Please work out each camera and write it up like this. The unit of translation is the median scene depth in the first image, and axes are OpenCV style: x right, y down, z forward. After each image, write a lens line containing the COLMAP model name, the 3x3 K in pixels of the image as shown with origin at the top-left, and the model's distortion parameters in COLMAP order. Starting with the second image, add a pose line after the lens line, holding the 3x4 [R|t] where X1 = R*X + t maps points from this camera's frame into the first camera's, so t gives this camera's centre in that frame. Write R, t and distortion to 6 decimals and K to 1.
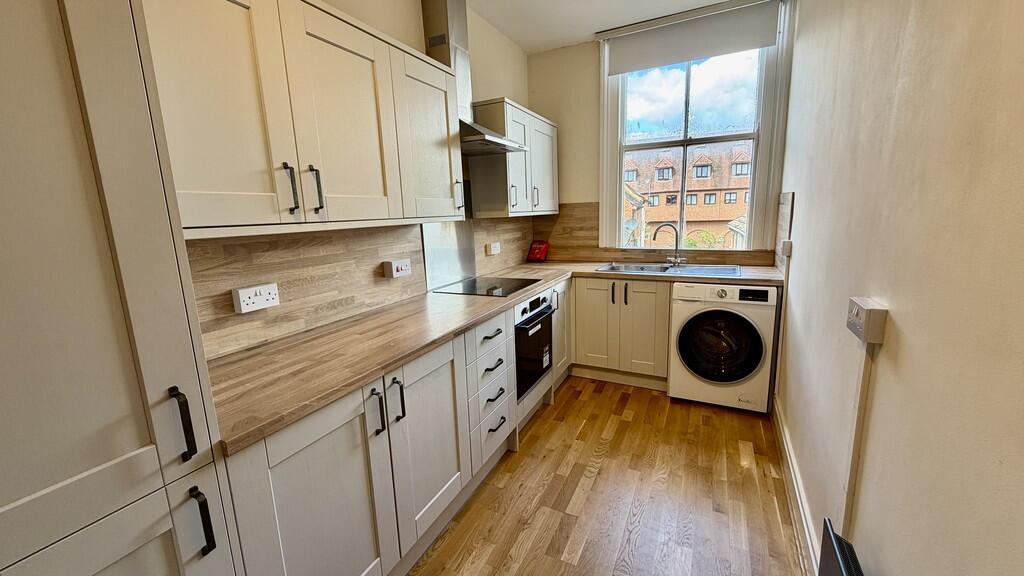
lens RADIAL K [[407.0, 0, 510.7], [0, 407.0, 284.8], [0, 0, 1]] dist [-0.001248, -0.000064]
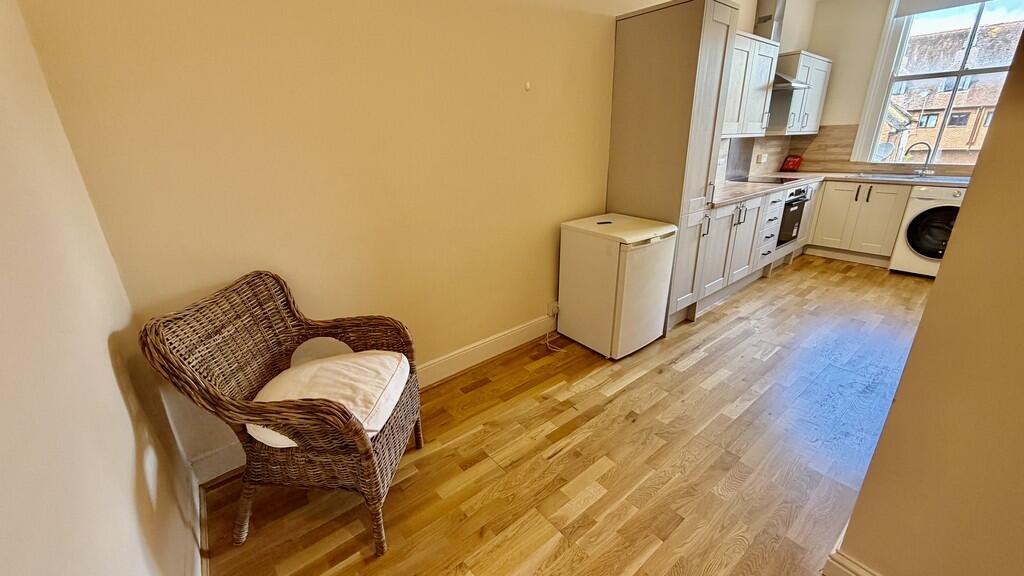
lens RADIAL K [[407.0, 0, 510.7], [0, 407.0, 284.8], [0, 0, 1]] dist [-0.001248, -0.000064]
pose [[0.908936, 0.153430, -0.387679, -0.241975], [-0.082329, 0.977568, 0.193862, 0.155629], [0.408727, -0.144291, 0.901178, -0.792523]]
